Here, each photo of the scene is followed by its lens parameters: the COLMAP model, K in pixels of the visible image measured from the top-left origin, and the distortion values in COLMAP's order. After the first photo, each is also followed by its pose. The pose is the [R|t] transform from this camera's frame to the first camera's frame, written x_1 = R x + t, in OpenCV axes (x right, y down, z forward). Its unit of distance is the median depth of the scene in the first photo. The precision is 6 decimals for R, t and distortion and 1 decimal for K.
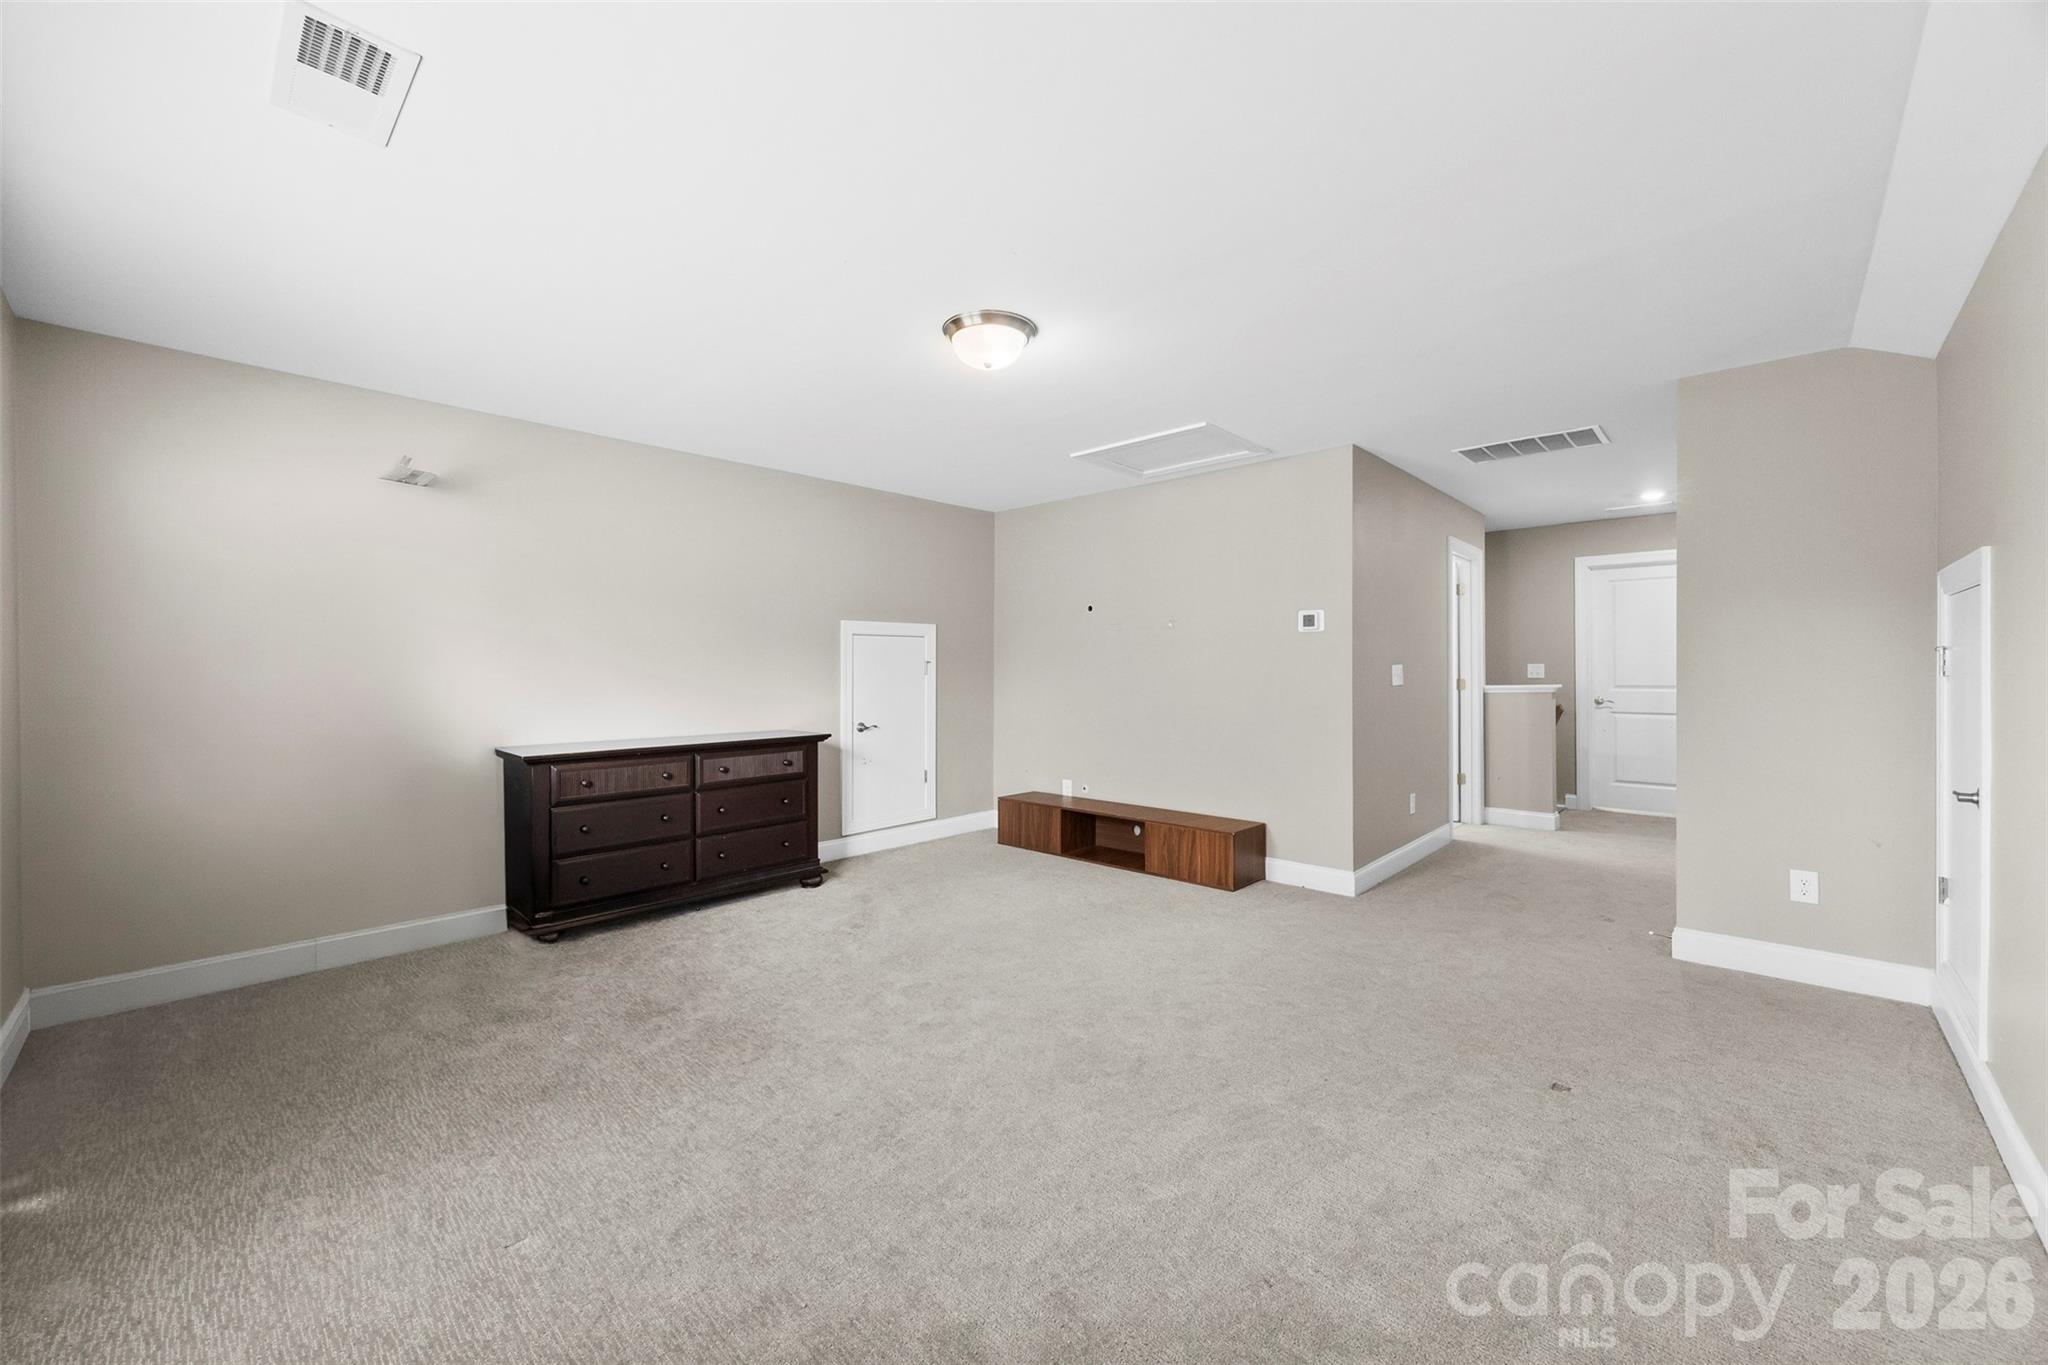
lens RADIAL K [[791.8, 0, 1027.1], [0, 791.8, 678.8], [0, 0, 1]] dist [0.000194, 0.000197]
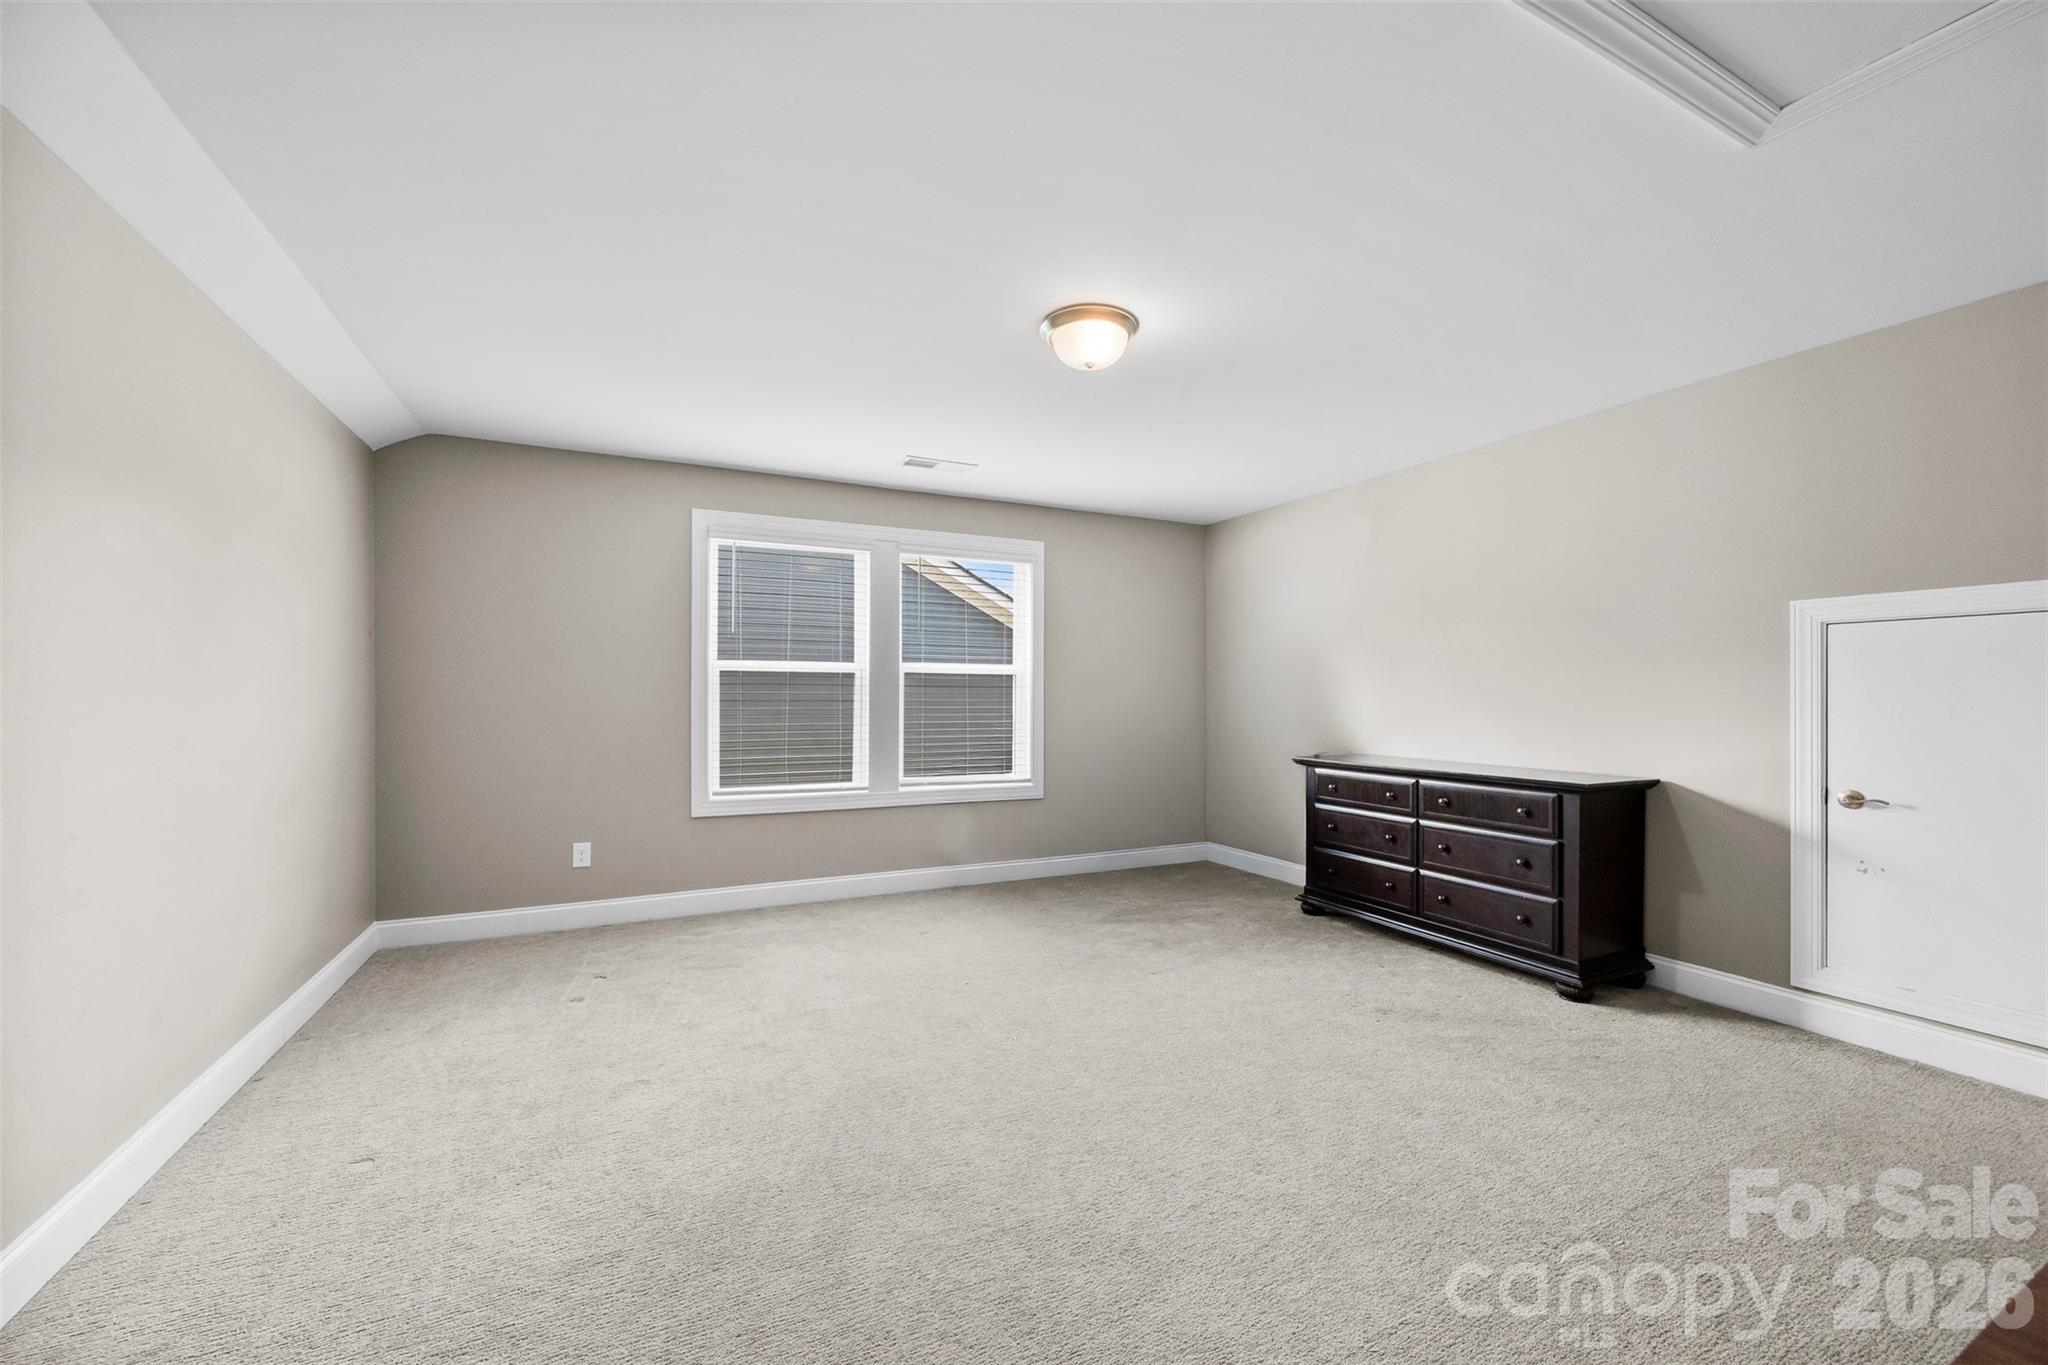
lens RADIAL K [[791.8, 0, 1026.3], [0, 791.8, 687.6], [0, 0, 1]] dist [0.000194, 0.000197]
pose [[-0.343551, -0.001431, -0.939133, 0.488802], [-0.010291, 0.999945, 0.002241, -0.008516], [0.939078, 0.010434, -0.343546, 0.693341]]
